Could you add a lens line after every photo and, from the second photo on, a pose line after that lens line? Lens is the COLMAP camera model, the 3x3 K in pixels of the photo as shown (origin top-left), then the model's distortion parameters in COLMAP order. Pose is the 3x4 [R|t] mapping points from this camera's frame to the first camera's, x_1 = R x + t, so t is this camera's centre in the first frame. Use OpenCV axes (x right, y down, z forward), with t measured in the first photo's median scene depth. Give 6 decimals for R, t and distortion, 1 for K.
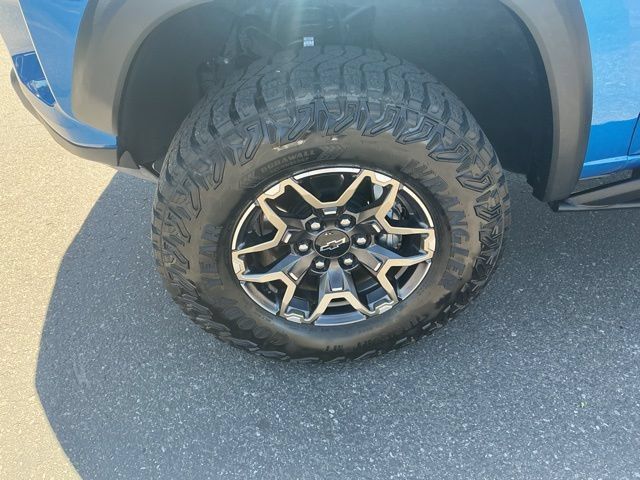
lens RADIAL K [[538.5, 0, 321.1], [0, 538.5, 241.0], [0, 0, 1]] dist [0.042735, -0.096826]
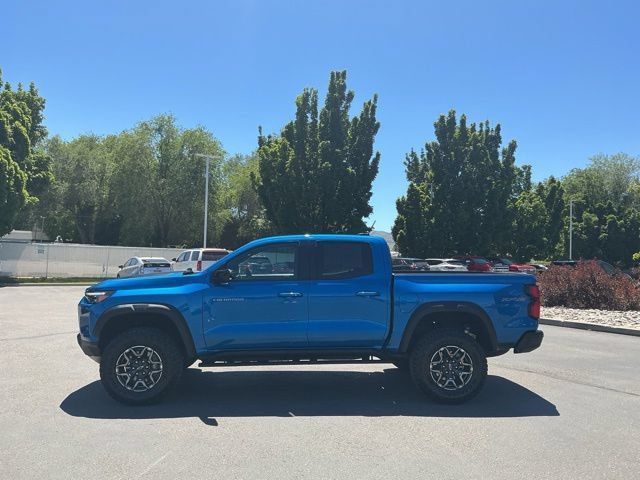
lens RADIAL K [[538.5, 0, 320.0], [0, 538.5, 243.2], [0, 0, 1]] dist [0.042735, -0.096826]
pose [[0.999499, 0.028000, 0.014734, 1.498632], [-0.011495, 0.755202, -0.655392, 2.270746], [-0.029478, 0.654894, 0.755145, -3.267072]]
